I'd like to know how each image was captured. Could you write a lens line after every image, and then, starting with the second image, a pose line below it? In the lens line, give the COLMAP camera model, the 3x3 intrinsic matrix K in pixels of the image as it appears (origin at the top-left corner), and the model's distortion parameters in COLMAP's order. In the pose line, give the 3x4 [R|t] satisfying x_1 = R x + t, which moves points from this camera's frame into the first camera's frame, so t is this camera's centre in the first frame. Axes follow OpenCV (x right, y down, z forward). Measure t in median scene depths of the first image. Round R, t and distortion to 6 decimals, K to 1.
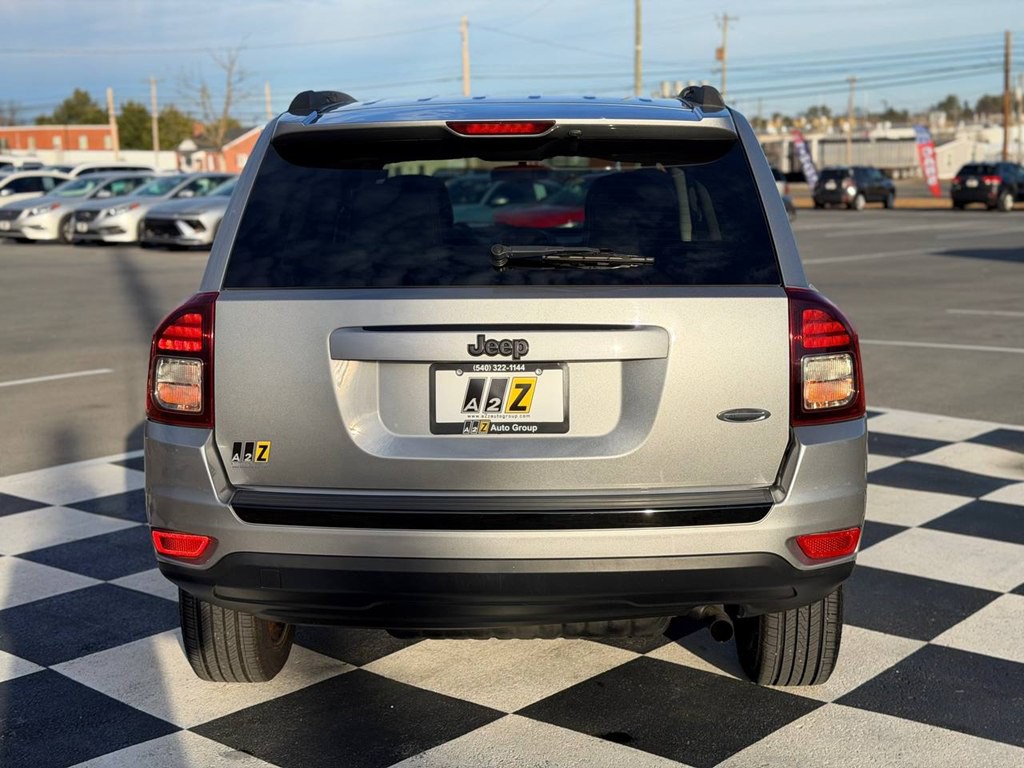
lens RADIAL K [[1426.4, 0, 512.0], [0, 1426.4, 384.0], [0, 0, 1]] dist [0.096385, -0.034808]
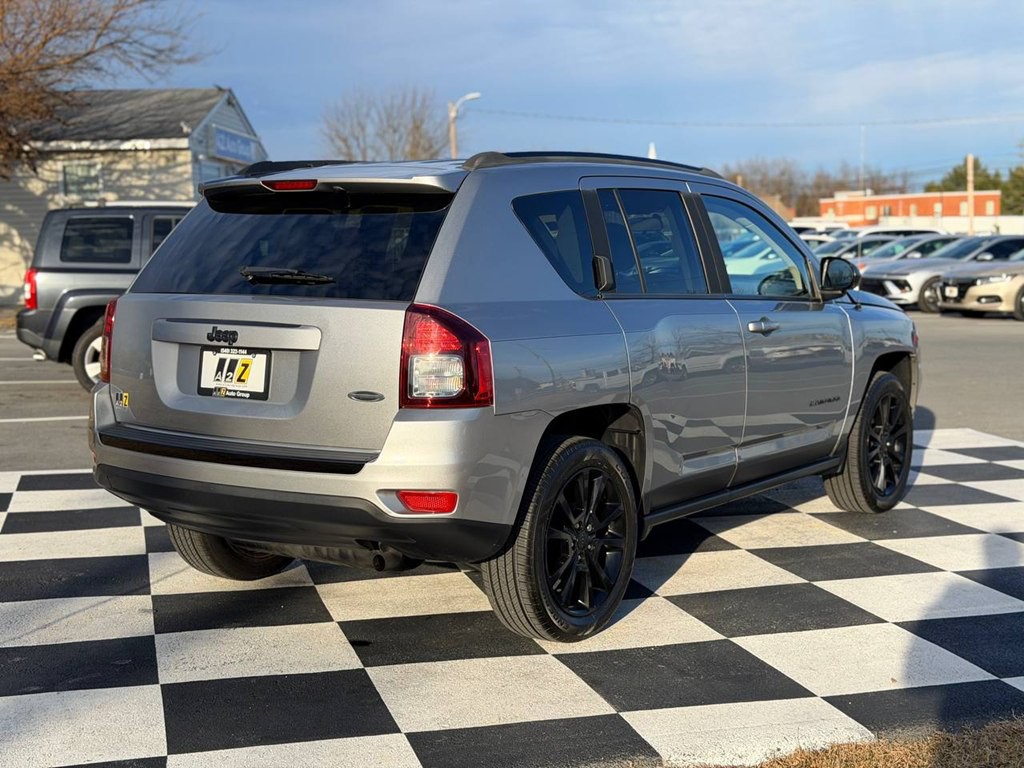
lens RADIAL K [[1426.4, 0, 512.0], [0, 1426.4, 384.0], [0, 0, 1]] dist [0.096385, -0.034808]
pose [[0.829065, 0.061551, -0.555755, 1.017160], [-0.086448, 0.996082, -0.018644, 0.023757], [0.552429, 0.063501, 0.831137, -0.033117]]
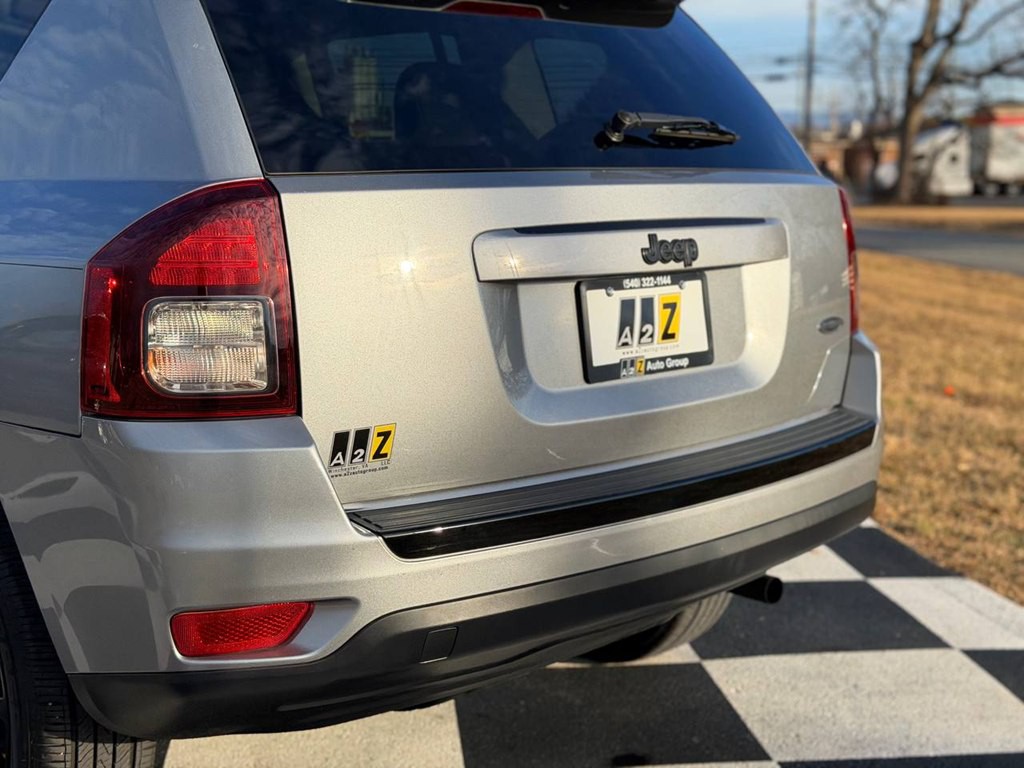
lens RADIAL K [[1426.4, 0, 512.0], [0, 1426.4, 384.0], [0, 0, 1]] dist [0.096385, -0.034808]
pose [[0.701044, -0.098009, 0.706351, -0.568648], [0.101037, 0.994169, 0.037667, 0.005680], [-0.705924, 0.044961, 0.706859, 0.541733]]
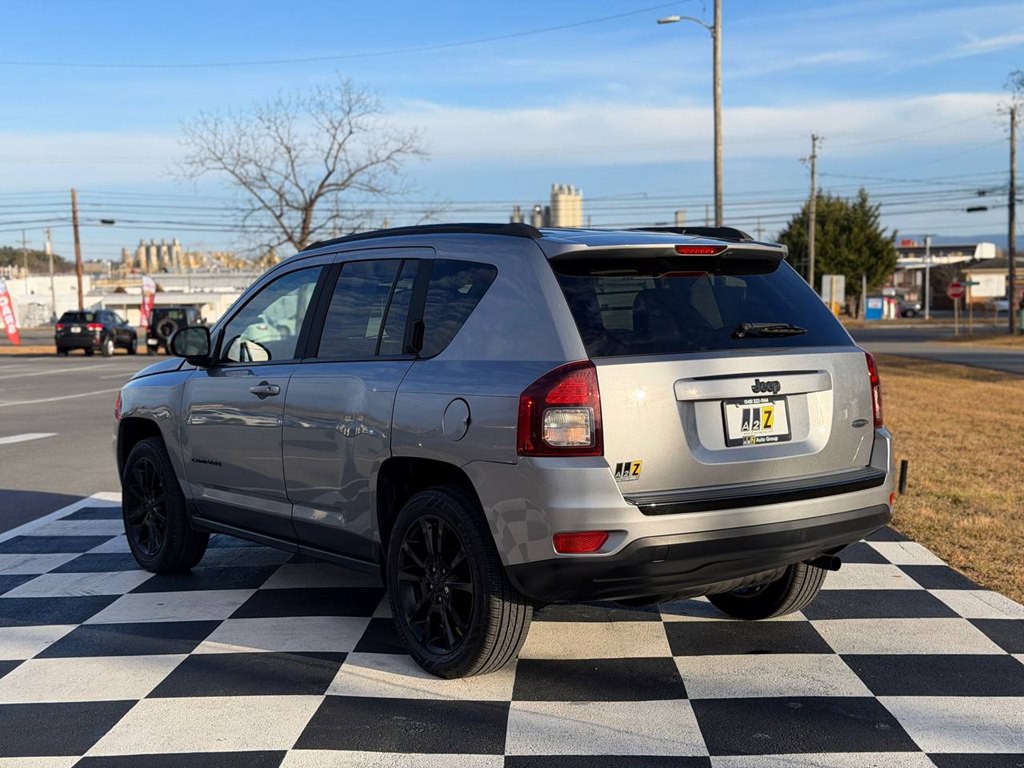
lens RADIAL K [[1427.6, 0, 489.1], [0, 1427.6, 426.7], [0, 0, 1]] dist [0.007746, -0.042802]
pose [[0.804411, -0.058211, 0.591214, -1.156004], [0.101364, 0.994043, -0.040043, 0.048713], [-0.585362, 0.092139, 0.805520, -0.073339]]
